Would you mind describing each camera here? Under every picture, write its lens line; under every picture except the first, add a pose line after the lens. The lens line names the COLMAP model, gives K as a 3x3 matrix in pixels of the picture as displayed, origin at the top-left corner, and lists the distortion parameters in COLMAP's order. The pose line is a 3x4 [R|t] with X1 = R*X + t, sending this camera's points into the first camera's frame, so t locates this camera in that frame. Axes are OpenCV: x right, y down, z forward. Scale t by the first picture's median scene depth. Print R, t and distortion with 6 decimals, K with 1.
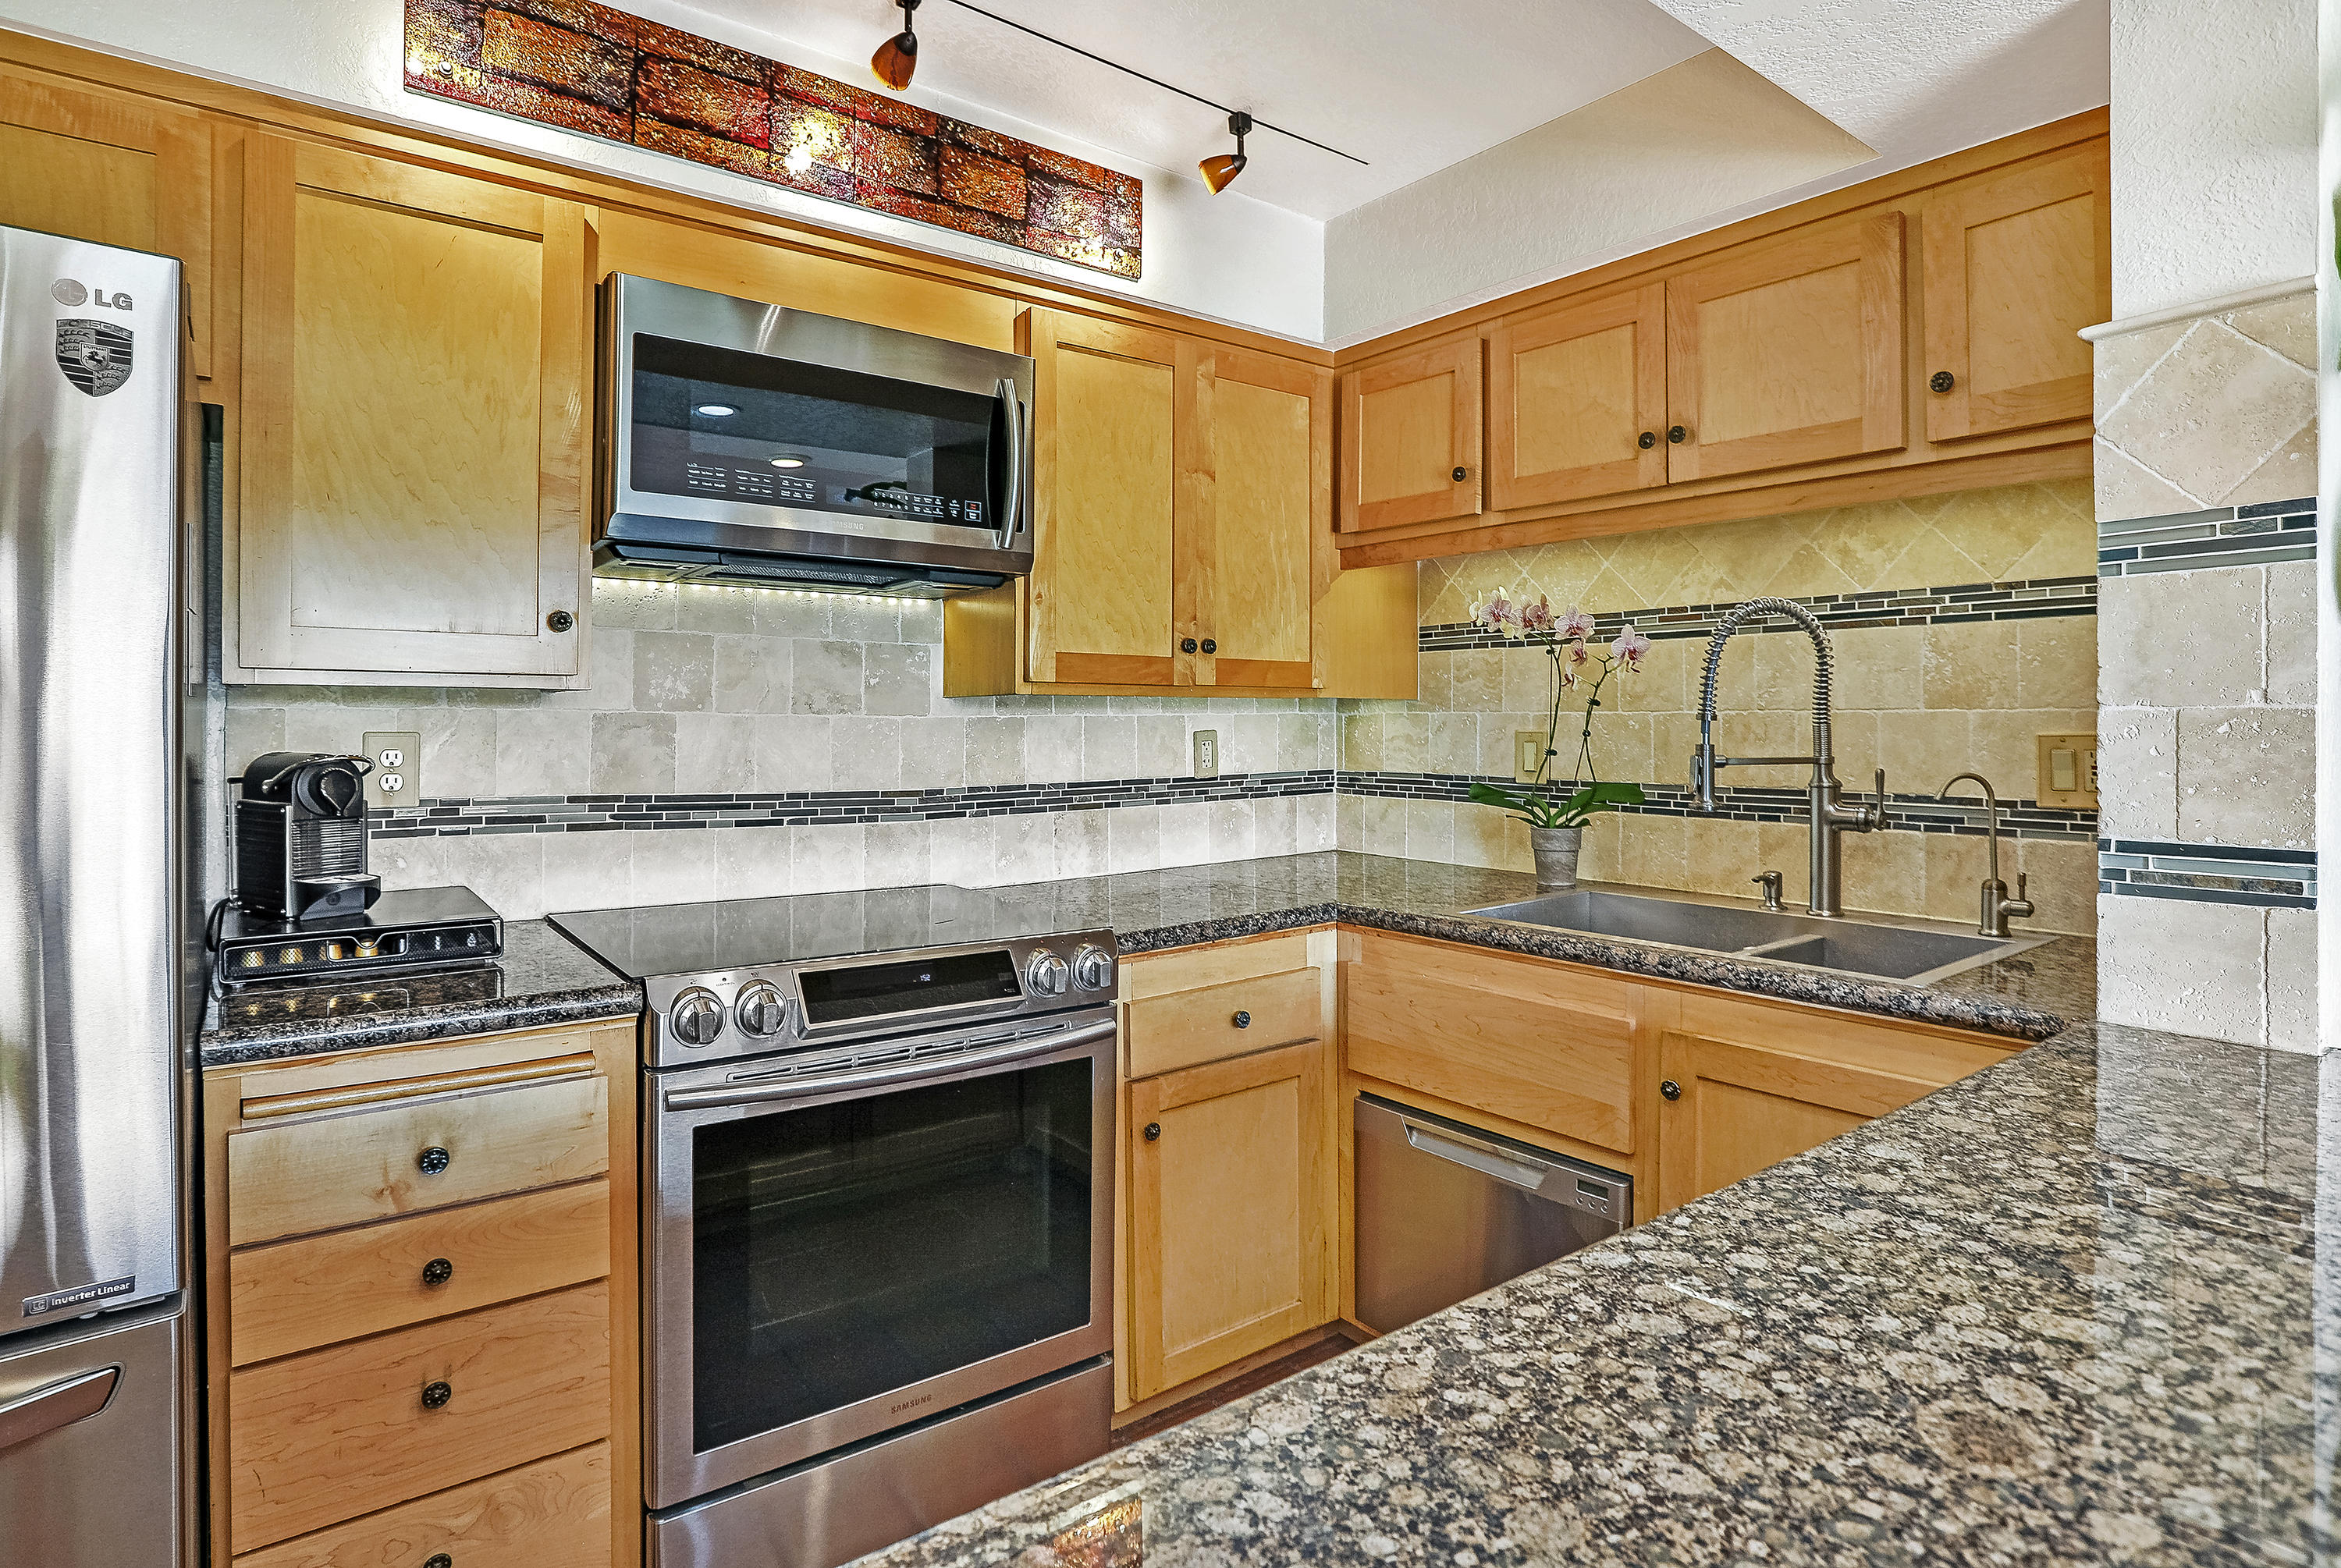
lens RADIAL K [[1214.4, 0, 1192.1], [0, 1214.4, 707.2], [0, 0, 1]] dist [-0.041011, 0.005918]
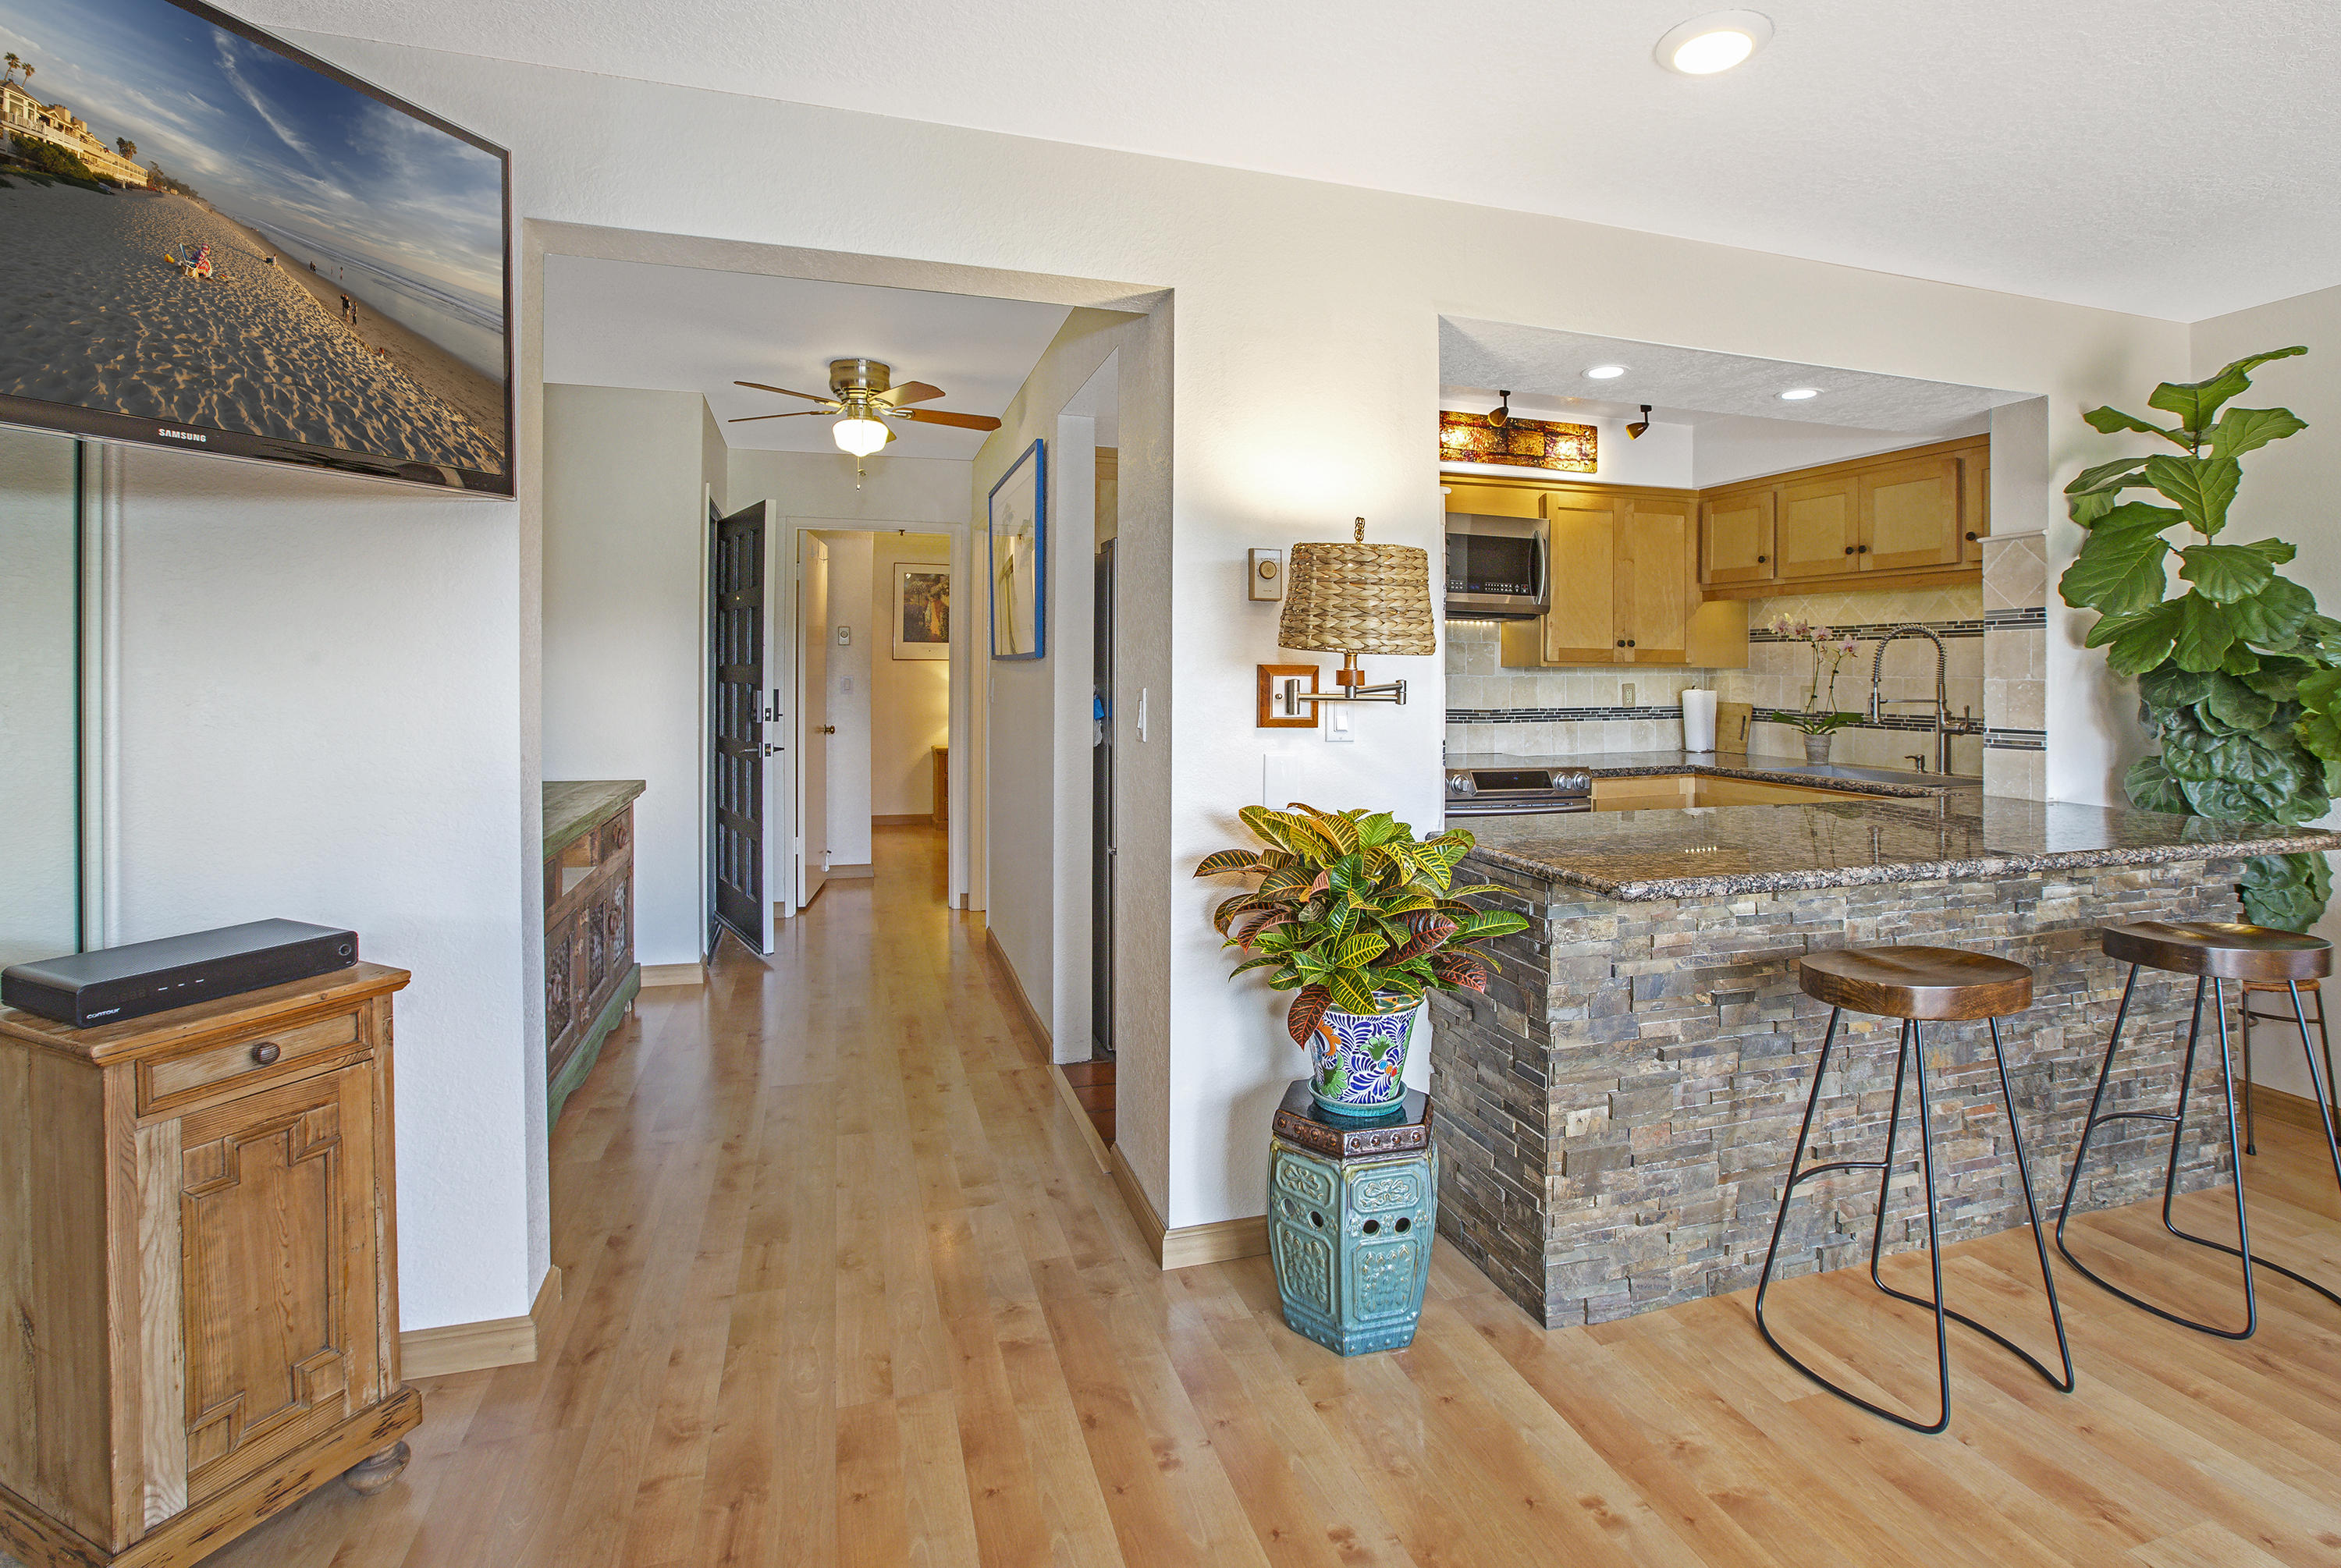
lens RADIAL K [[1131.6, 0, 1195.1], [0, 1131.6, 644.5], [0, 0, 1]] dist [-0.026175, 0.000482]
pose [[0.940257, -0.001527, -0.340461, -0.033878], [-0.002419, 0.999935, -0.011166, -0.027018], [0.340456, 0.011323, 0.940192, -1.168159]]
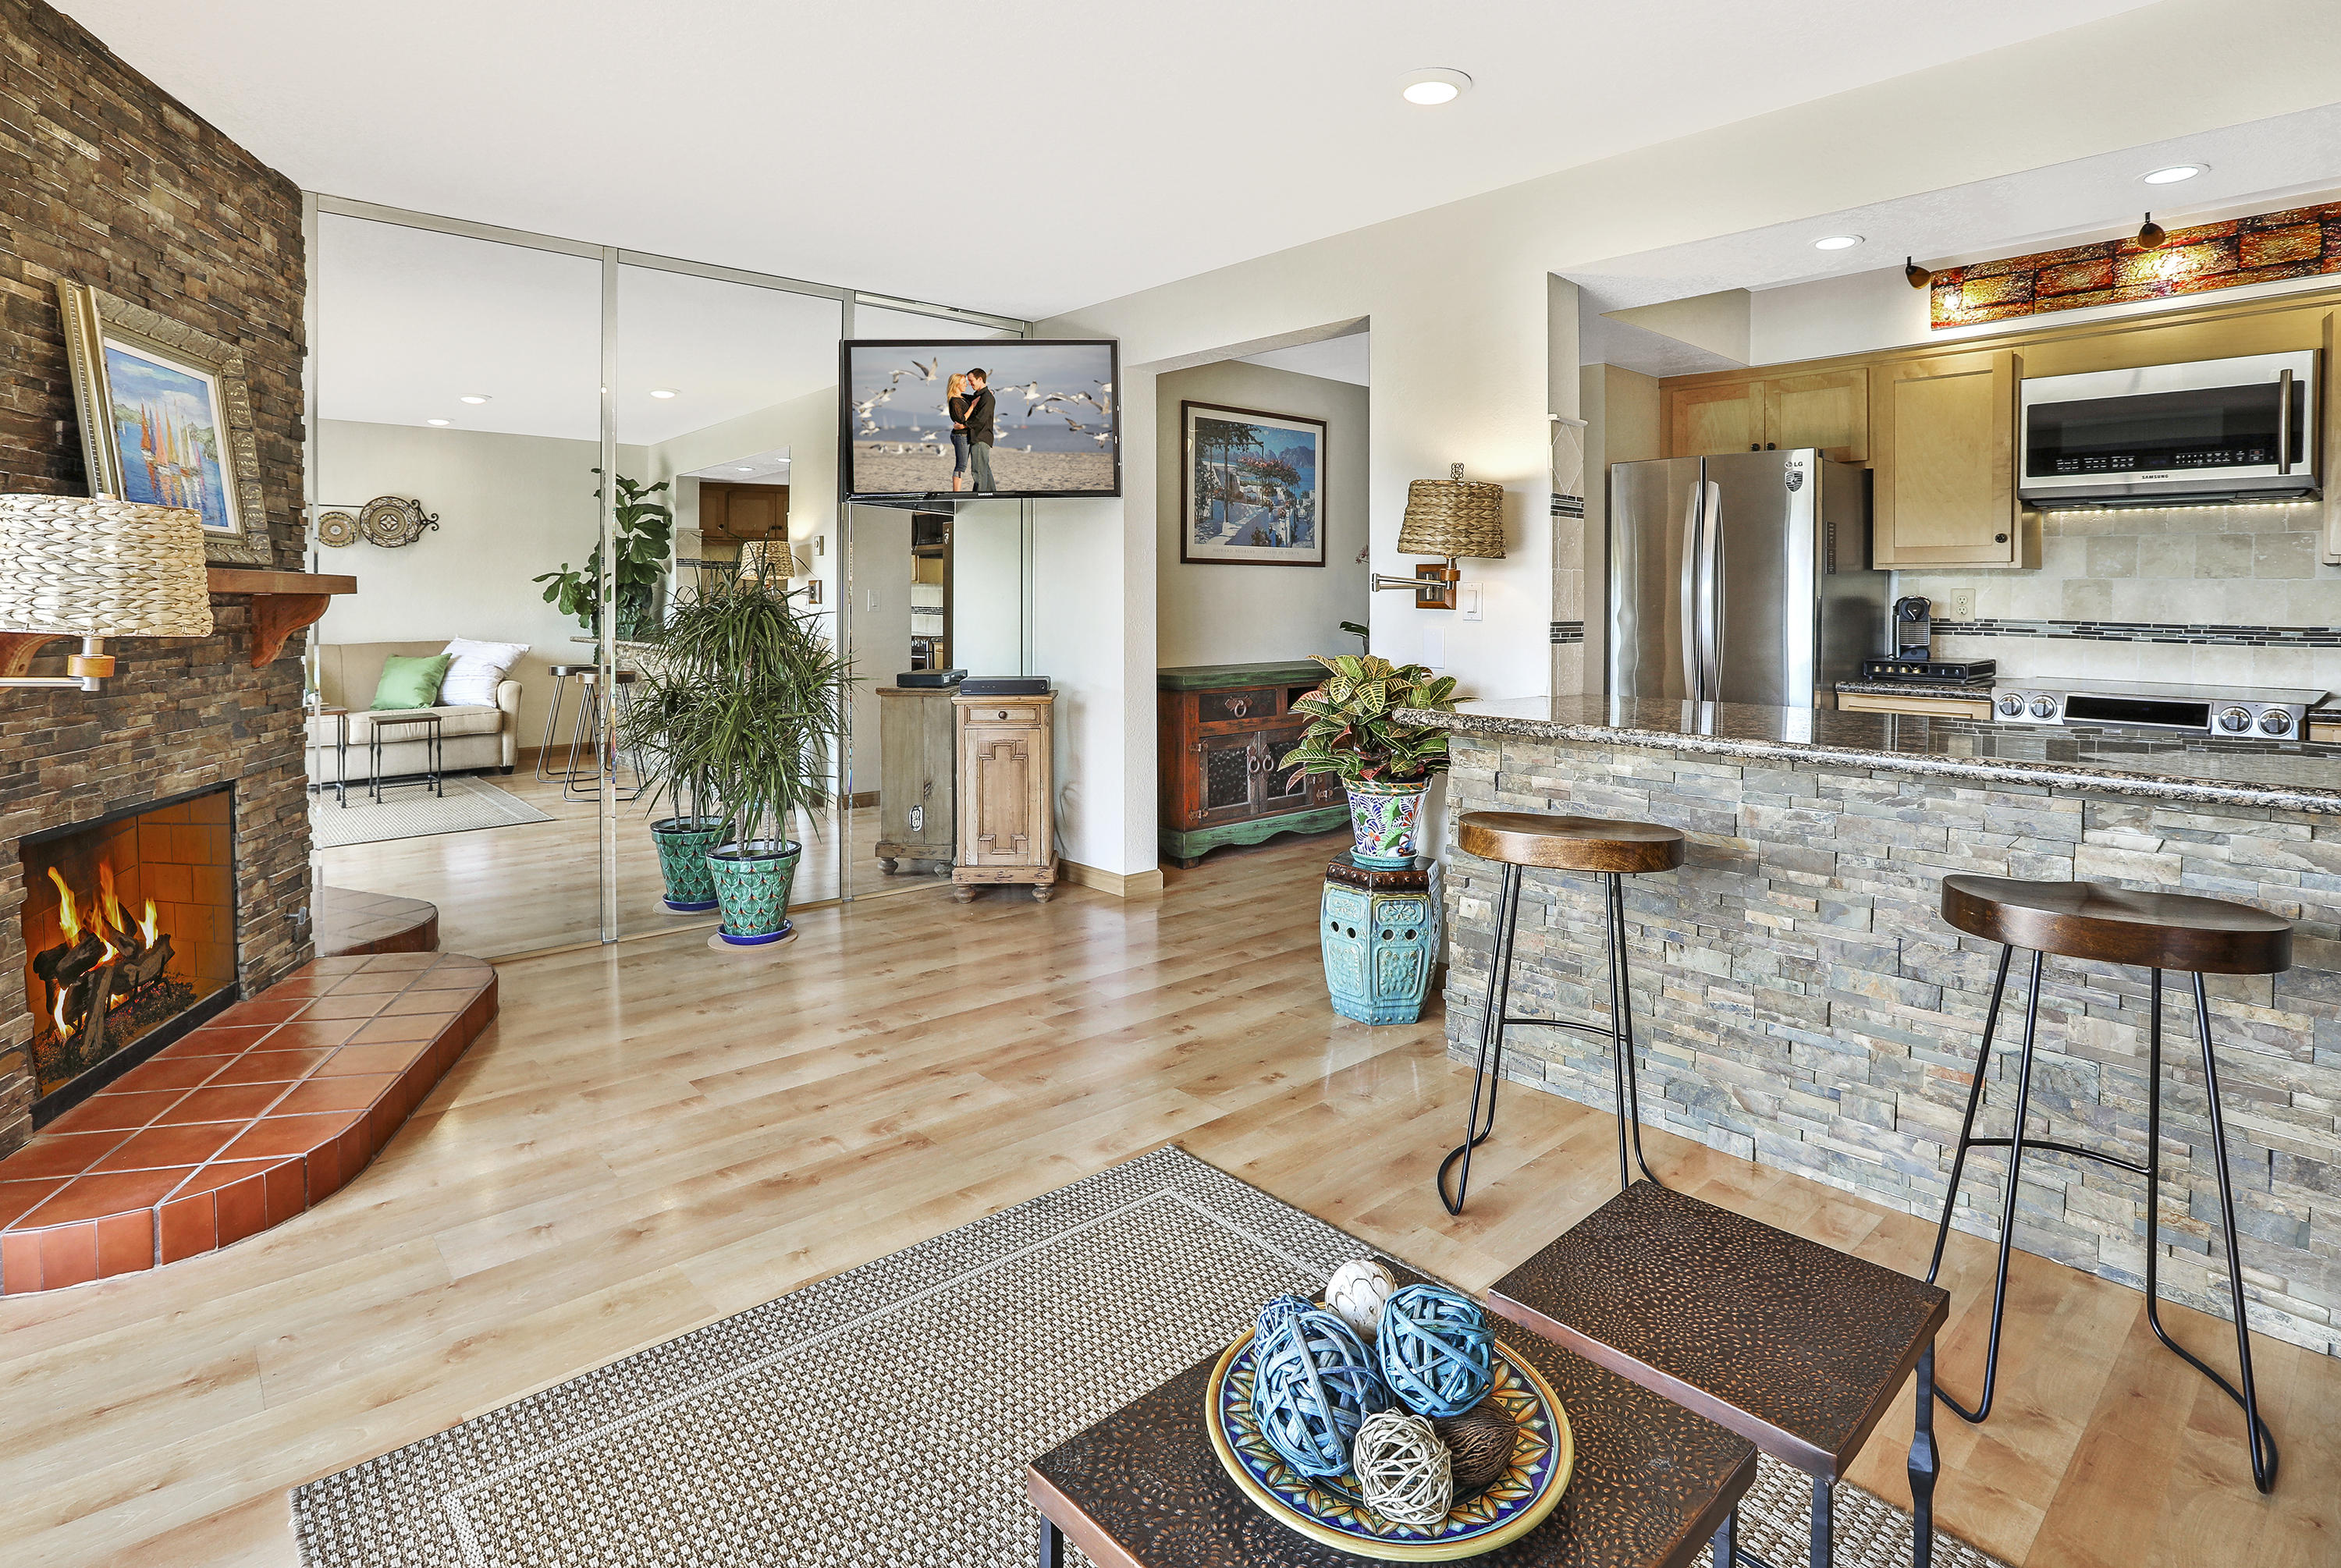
lens RADIAL K [[1189.8, 0, 1166.1], [0, 1189.8, 599.7], [0, 0, 1]] dist [-0.002725, -0.000070]
pose [[0.070743, -0.000495, -0.997494, 1.243492], [0.005229, 0.999986, -0.000126, 0.028234], [0.997481, -0.005207, 0.070745, -0.572047]]
